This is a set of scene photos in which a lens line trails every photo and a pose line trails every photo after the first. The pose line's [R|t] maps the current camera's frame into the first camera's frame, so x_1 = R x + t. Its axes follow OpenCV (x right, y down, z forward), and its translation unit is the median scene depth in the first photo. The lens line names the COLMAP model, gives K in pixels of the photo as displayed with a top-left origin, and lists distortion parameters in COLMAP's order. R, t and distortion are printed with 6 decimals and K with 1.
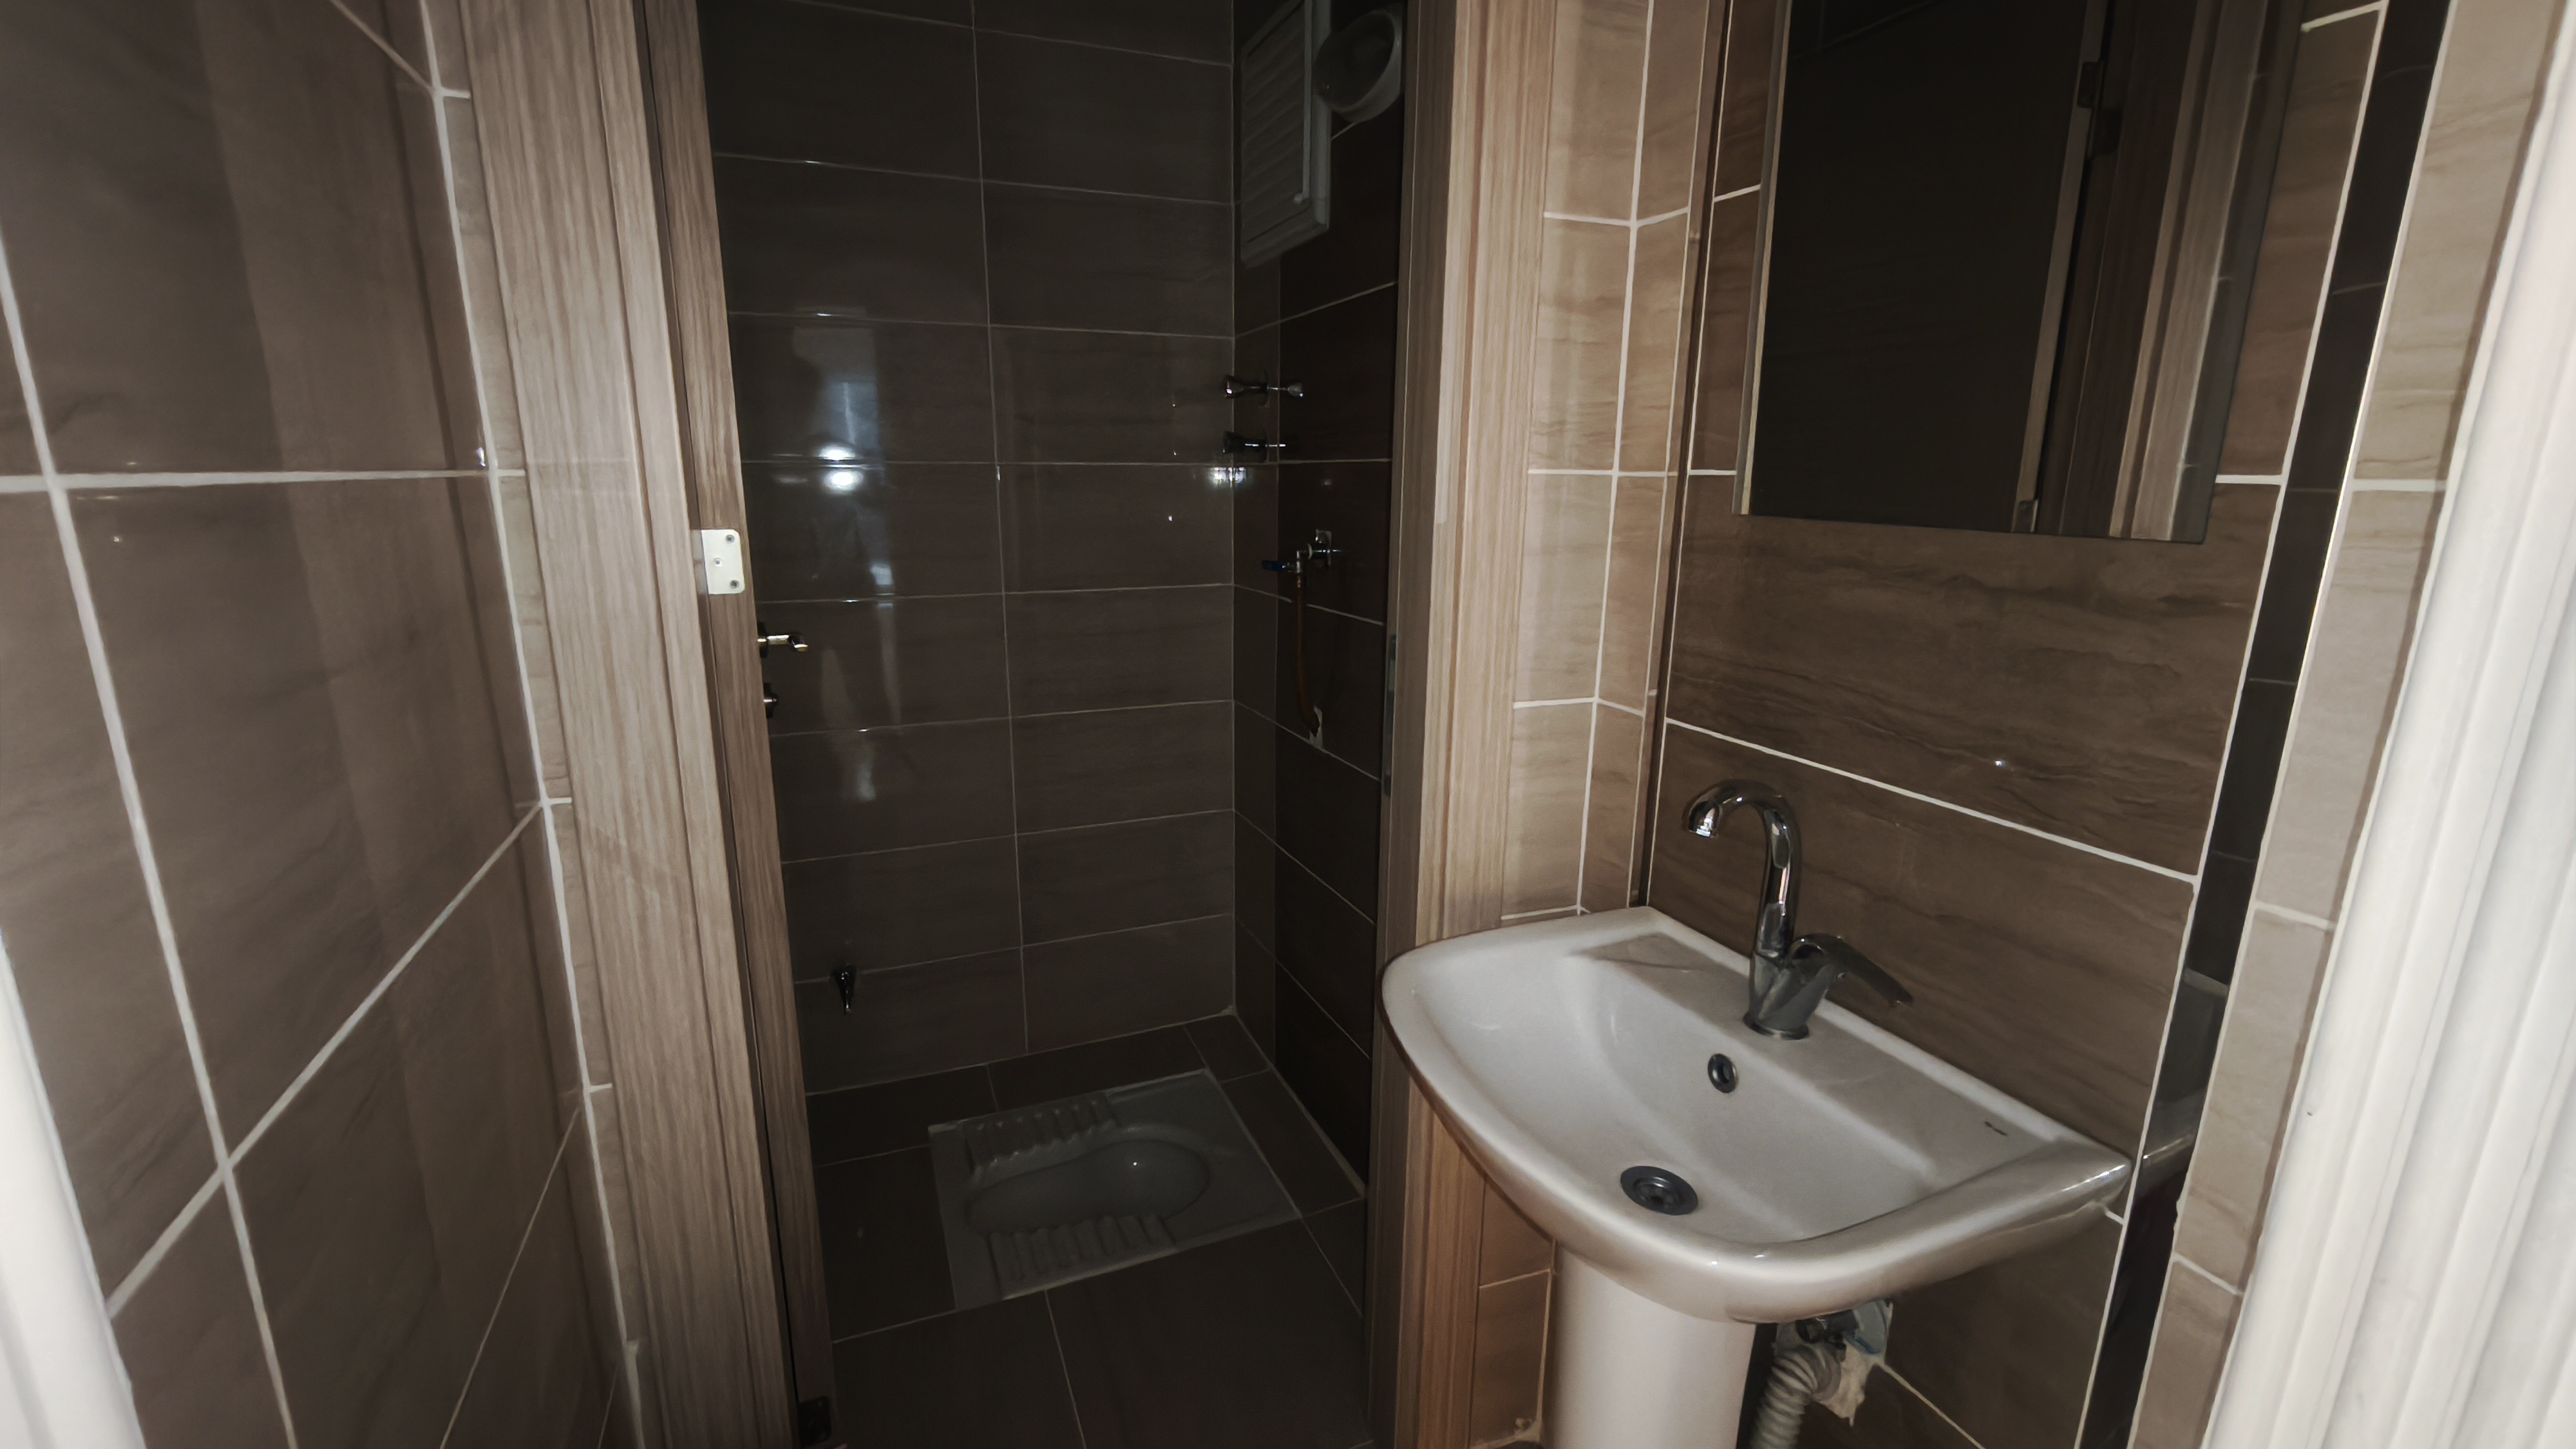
lens RADIAL K [[1073.8, 0, 1289.3], [0, 1073.8, 719.8], [0, 0, 1]] dist [-0.003343, -0.000165]
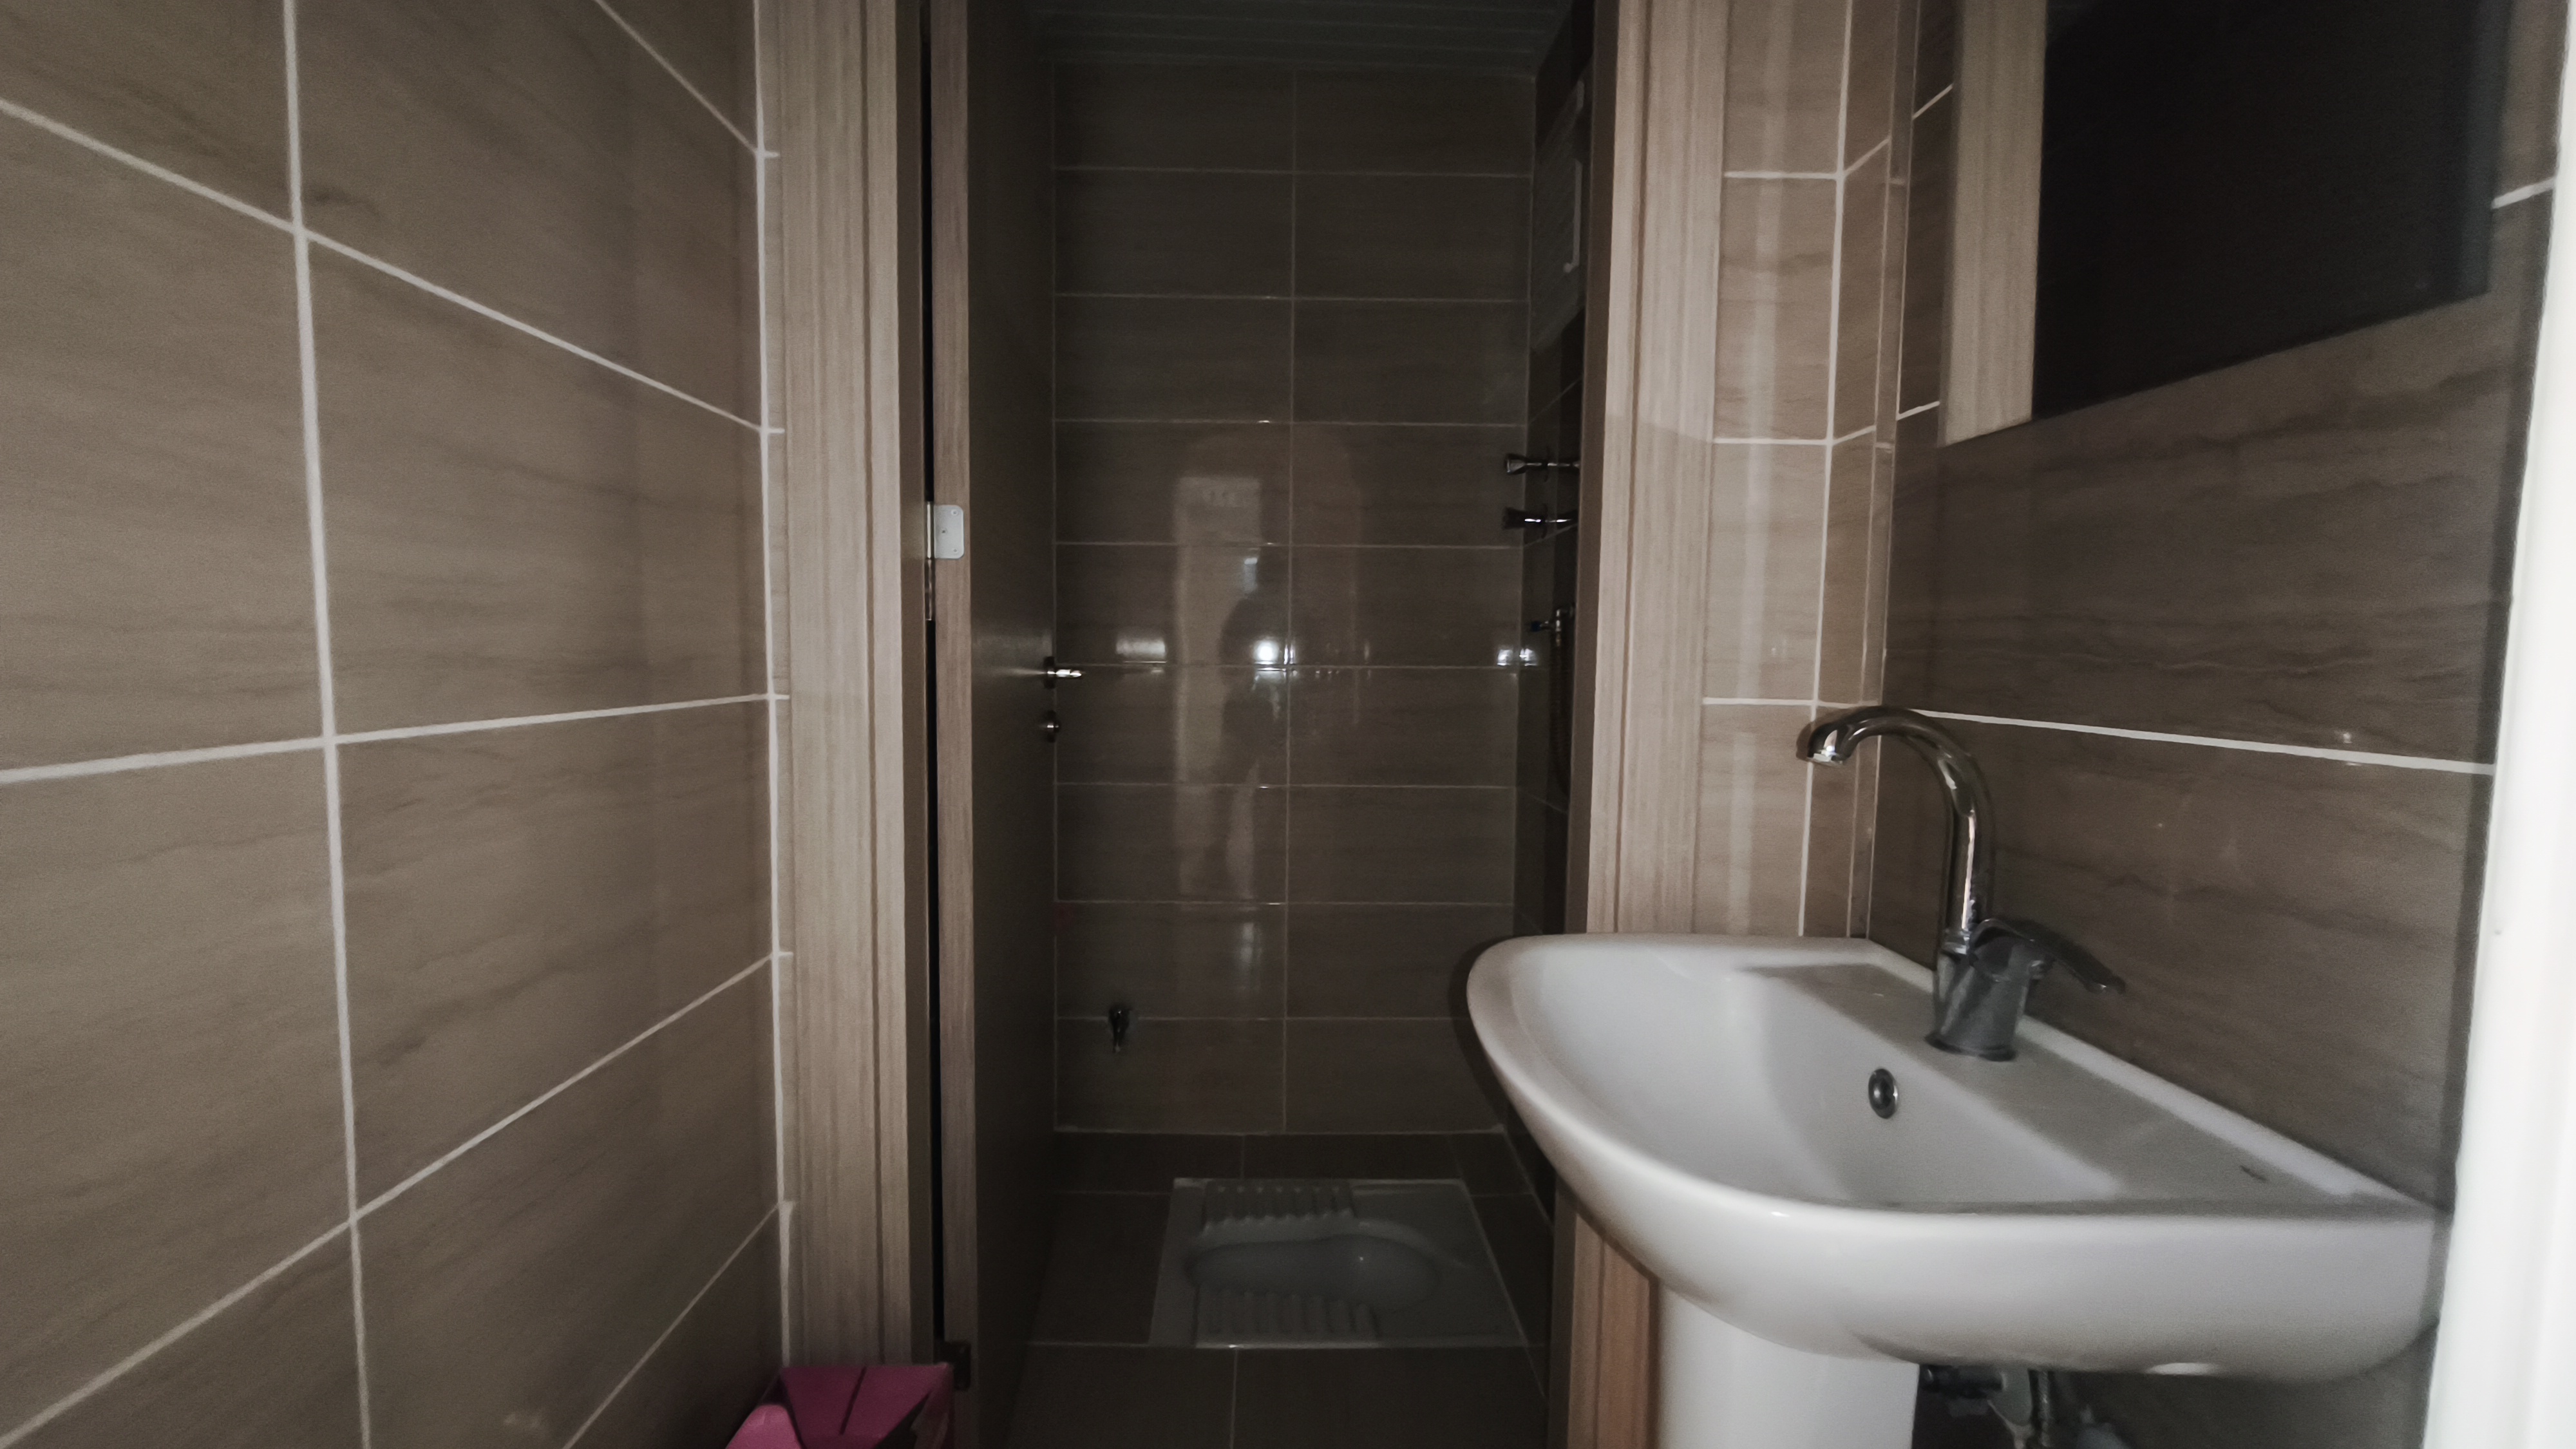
lens RADIAL K [[1073.8, 0, 1284.5], [0, 1073.8, 728.5], [0, 0, 1]] dist [-0.003343, -0.000165]
pose [[0.930852, 0.029546, -0.364200, 0.270206], [-0.085907, 0.986483, -0.139538, 0.210287], [0.355154, 0.161177, 0.920808, 0.075725]]
